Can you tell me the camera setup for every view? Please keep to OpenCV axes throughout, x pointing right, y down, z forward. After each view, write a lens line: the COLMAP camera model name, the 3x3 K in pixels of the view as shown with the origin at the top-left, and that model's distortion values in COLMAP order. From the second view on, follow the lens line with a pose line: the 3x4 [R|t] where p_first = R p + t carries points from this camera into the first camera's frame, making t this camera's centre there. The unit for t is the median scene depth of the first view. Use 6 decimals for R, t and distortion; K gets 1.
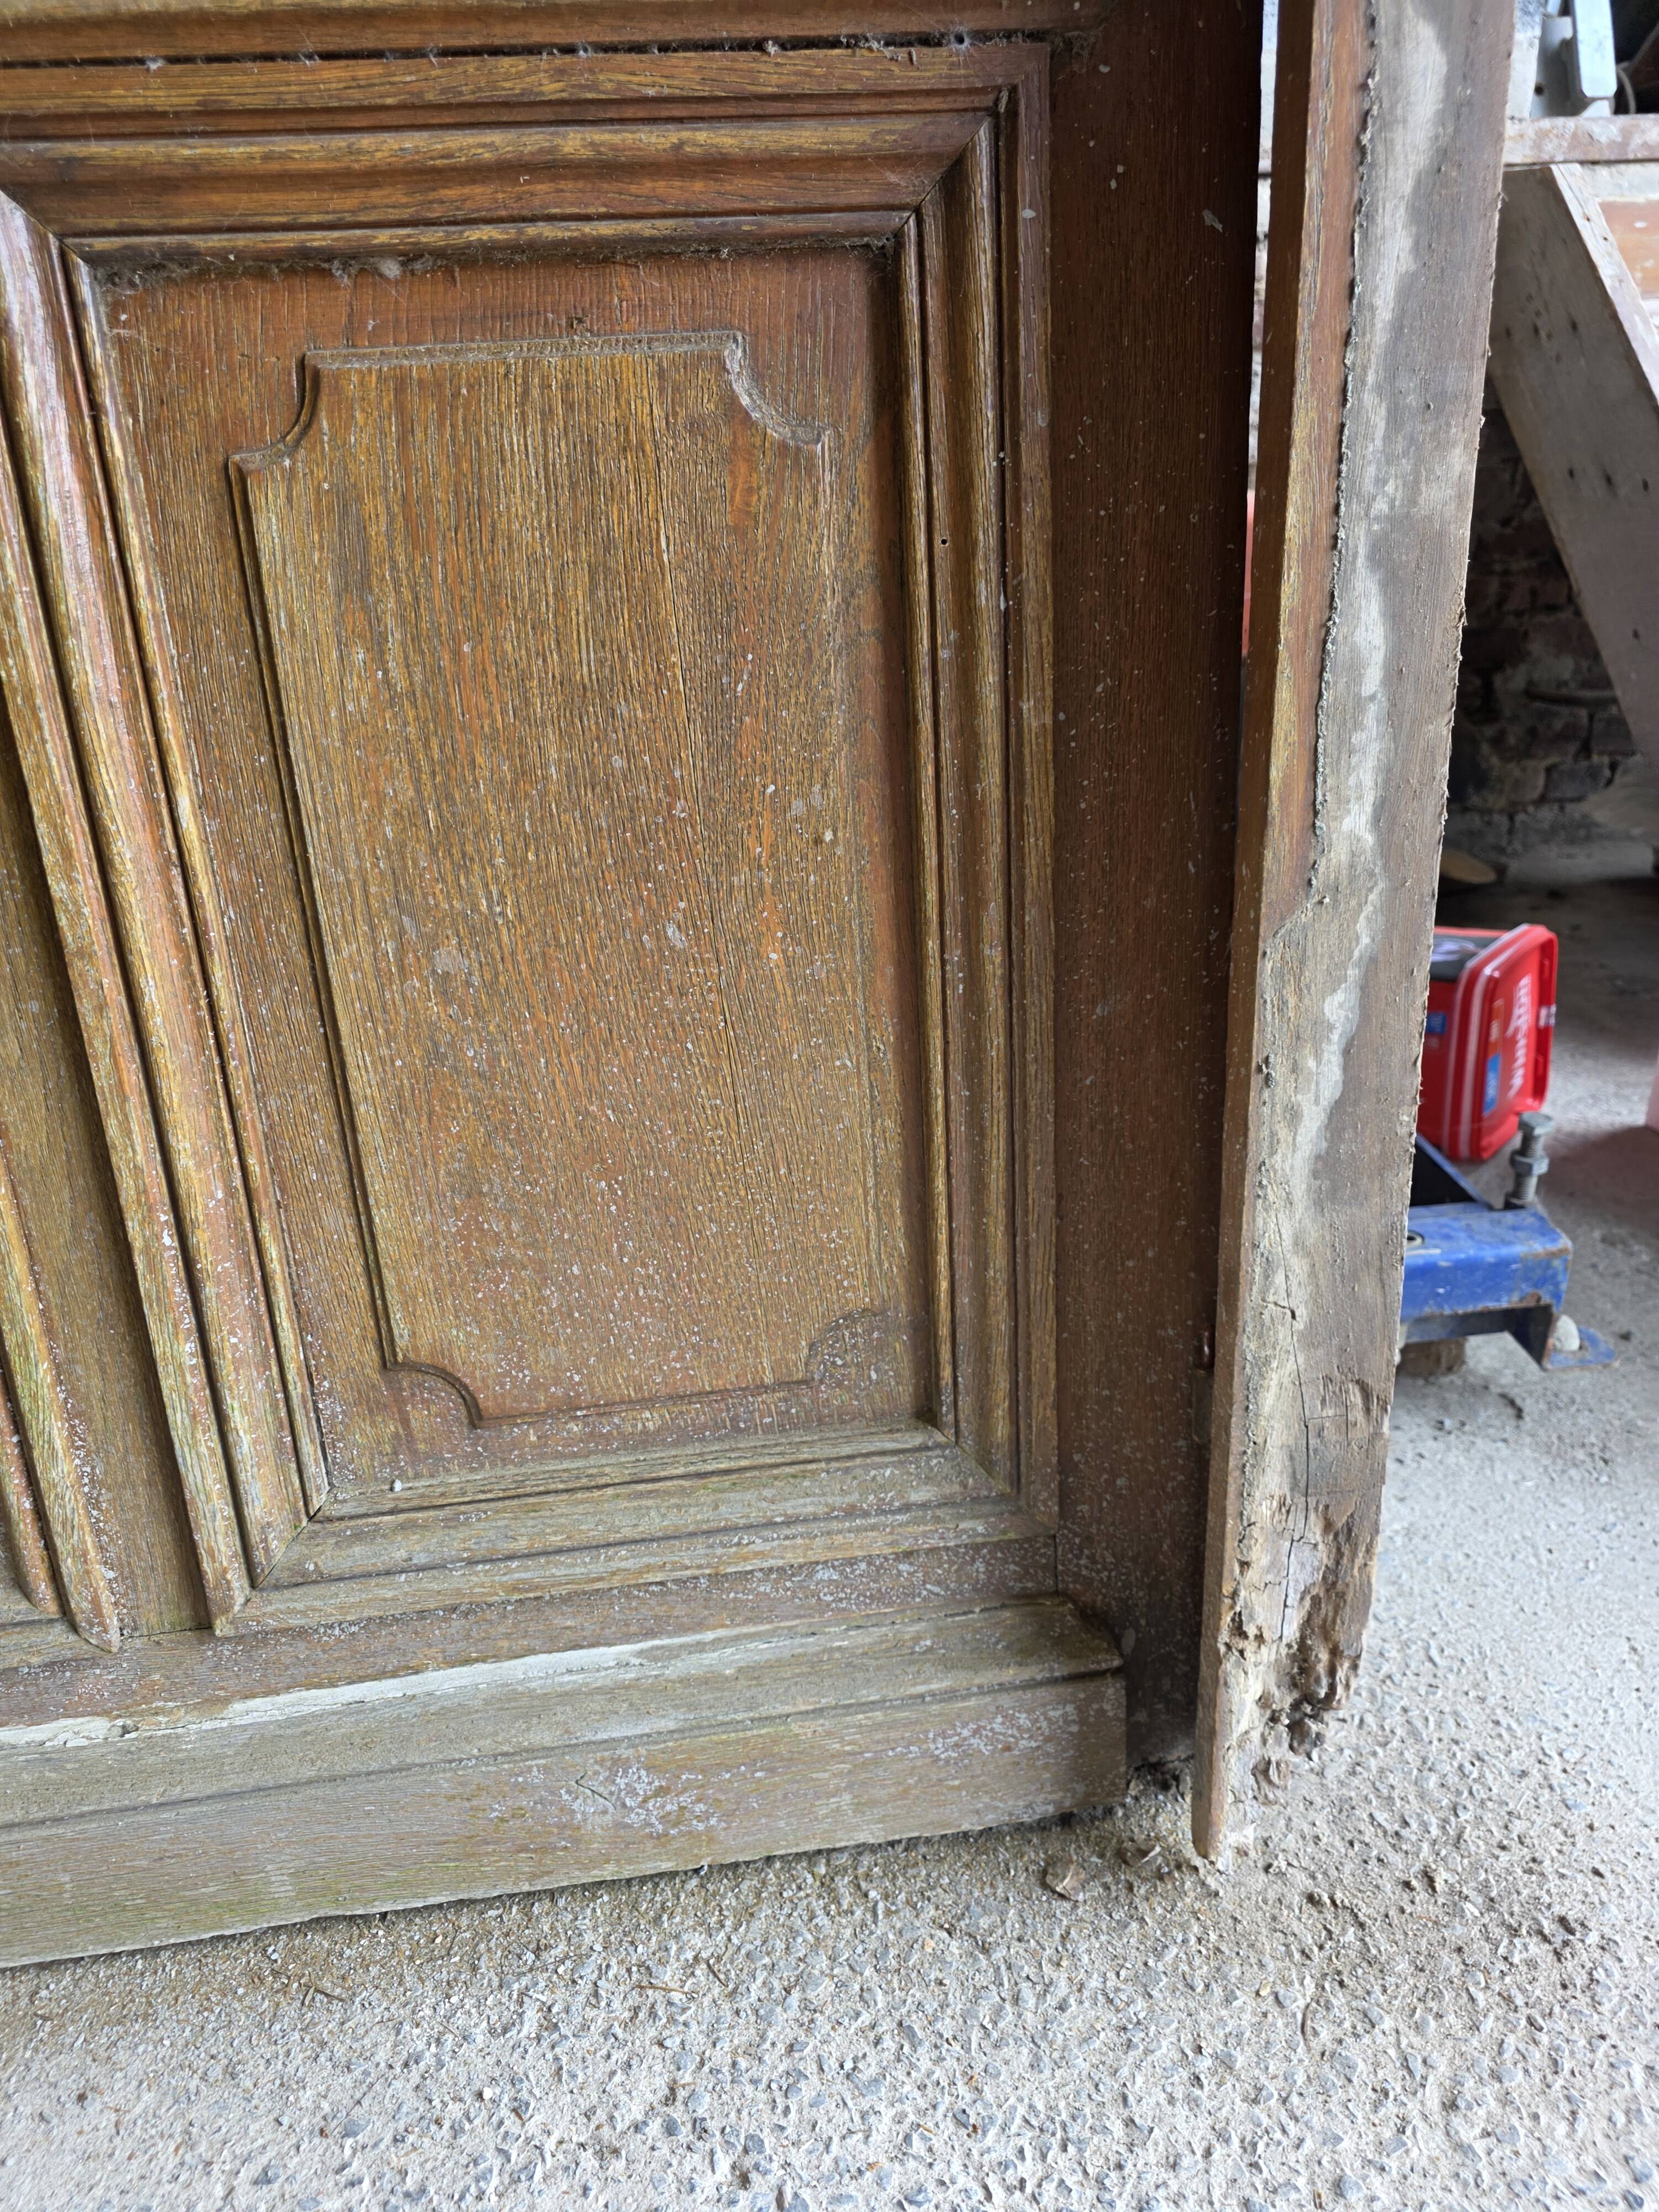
lens RADIAL K [[1483.9, 0, 794.1], [0, 1483.9, 1110.6], [0, 0, 1]] dist [0.034621, -0.025677]
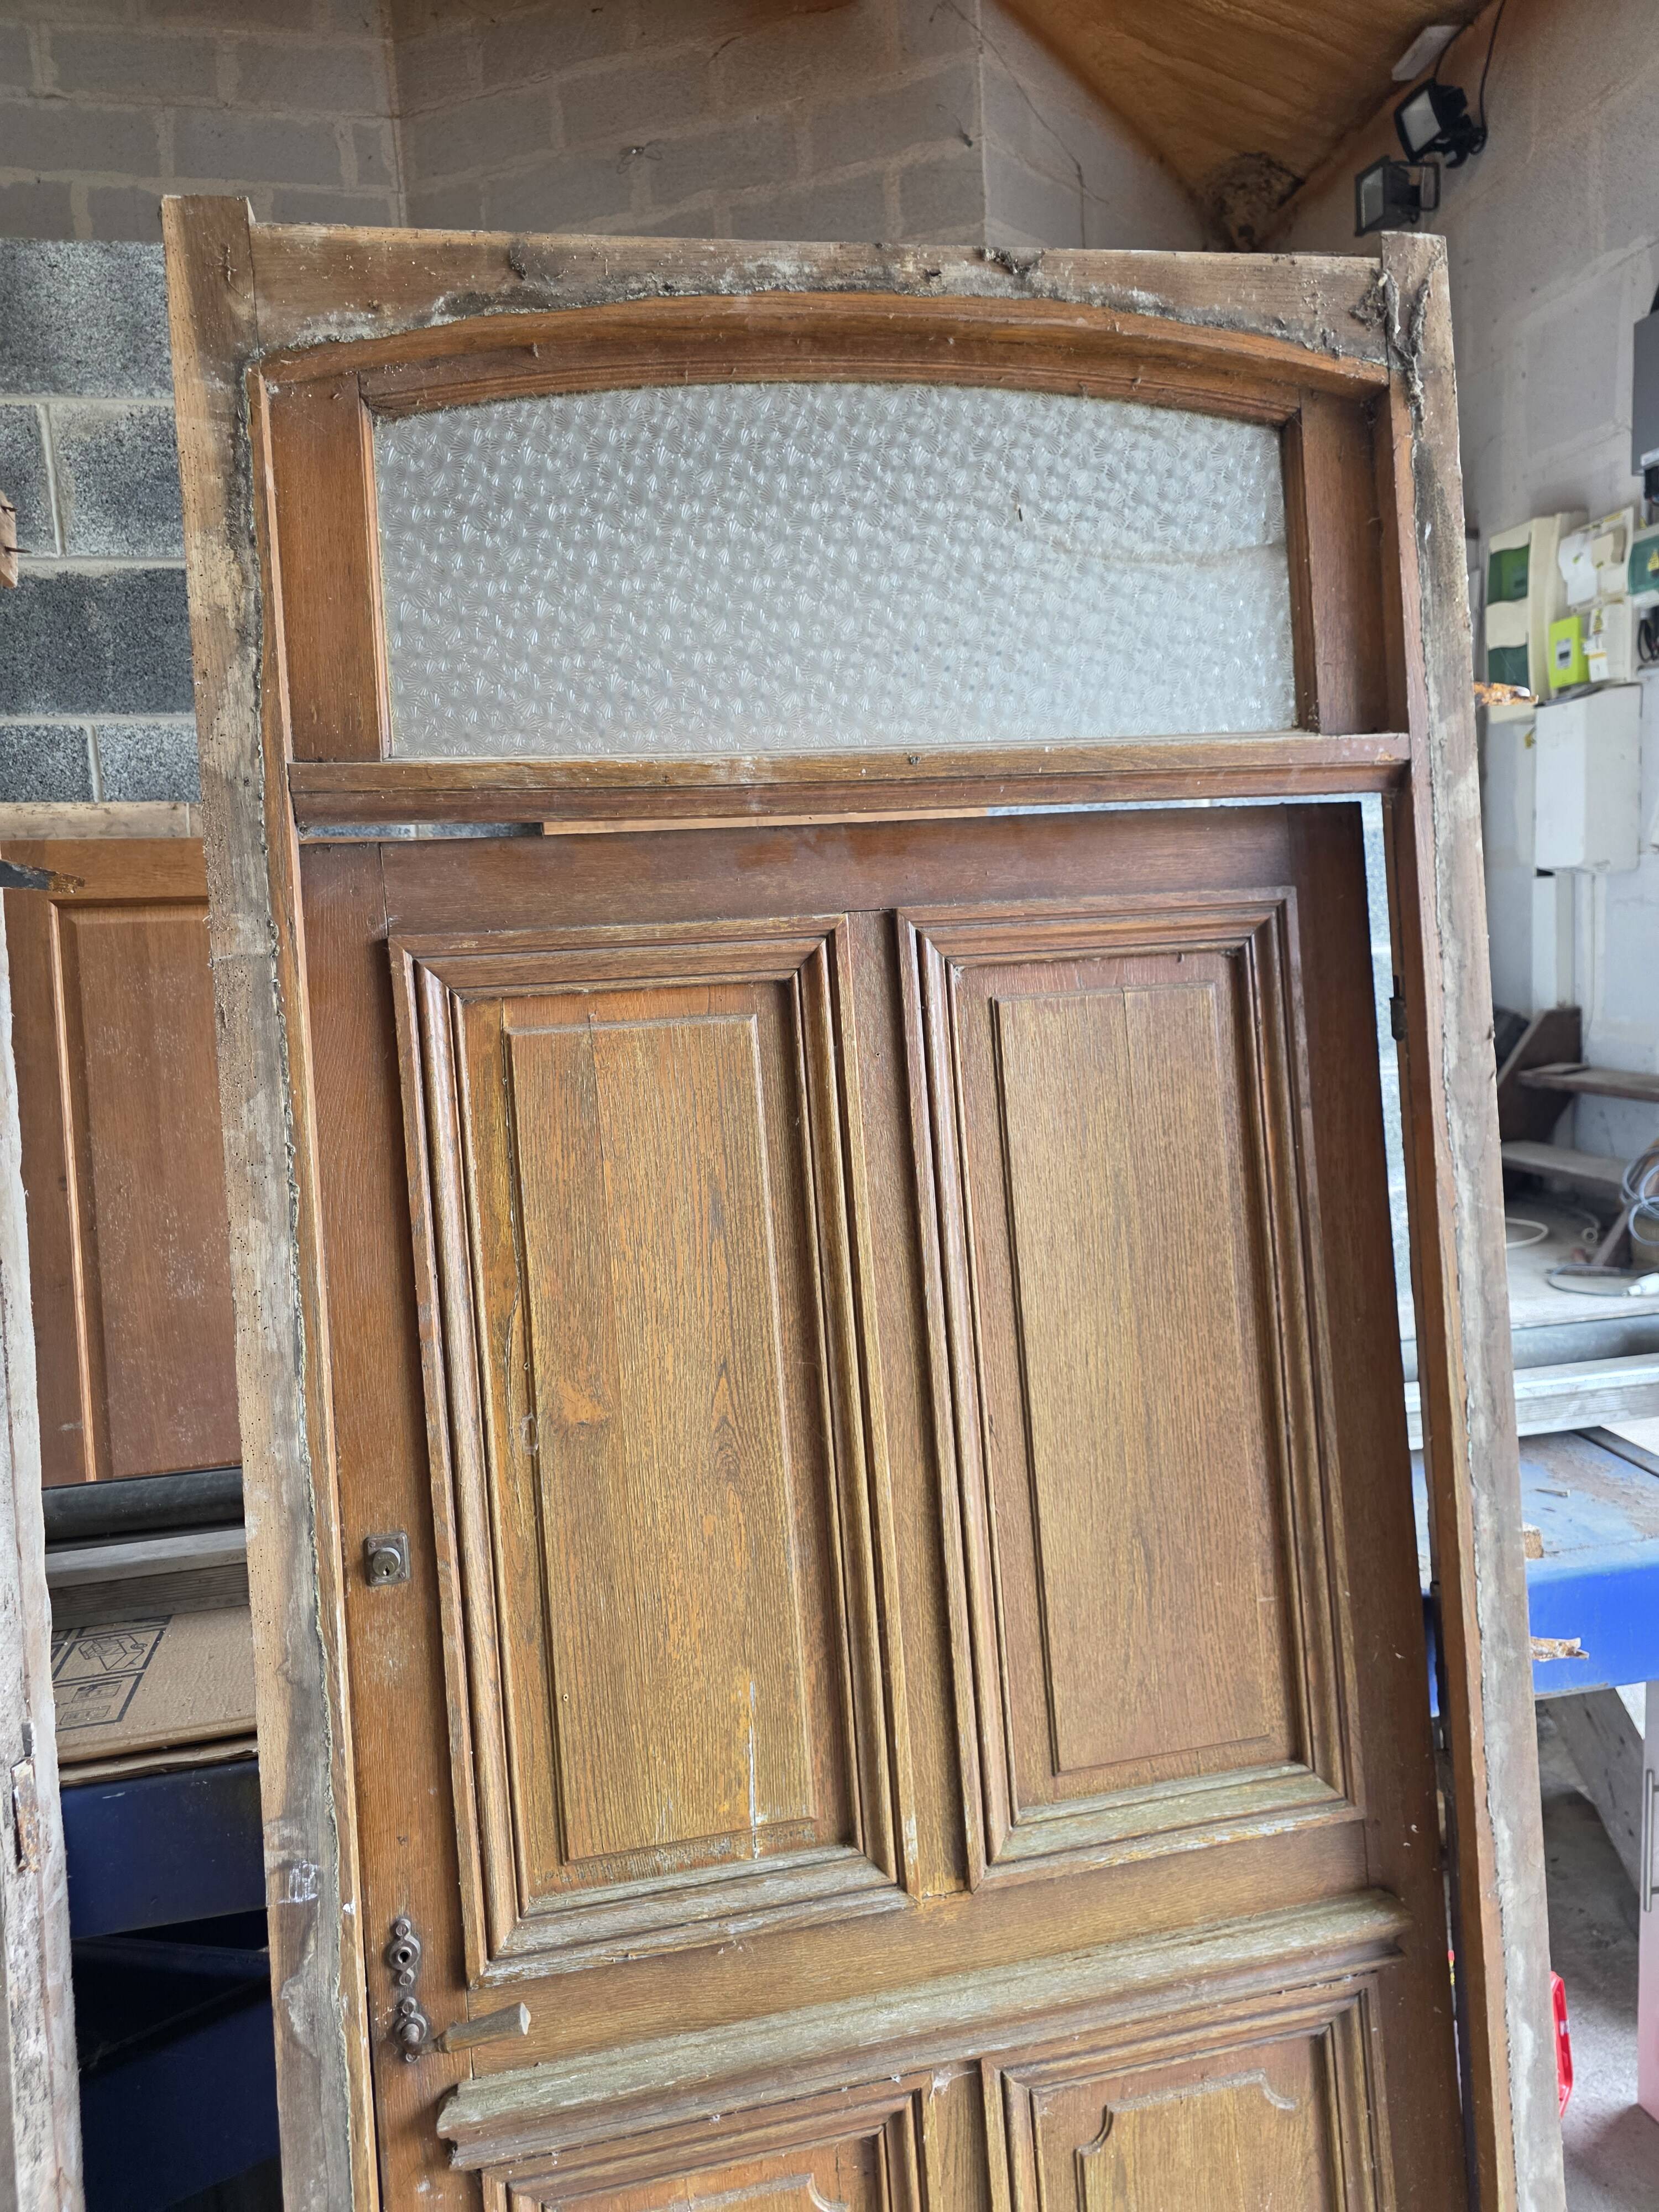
lens RADIAL K [[1496.0, 0, 835.2], [0, 1496.0, 1101.0], [0, 0, 1]] dist [0.026227, -0.020249]
pose [[0.996415, -0.016170, 0.083039, -0.801456], [0.041825, 0.947373, -0.317389, -1.097549], [-0.073537, 0.319725, 0.944653, -1.598378]]
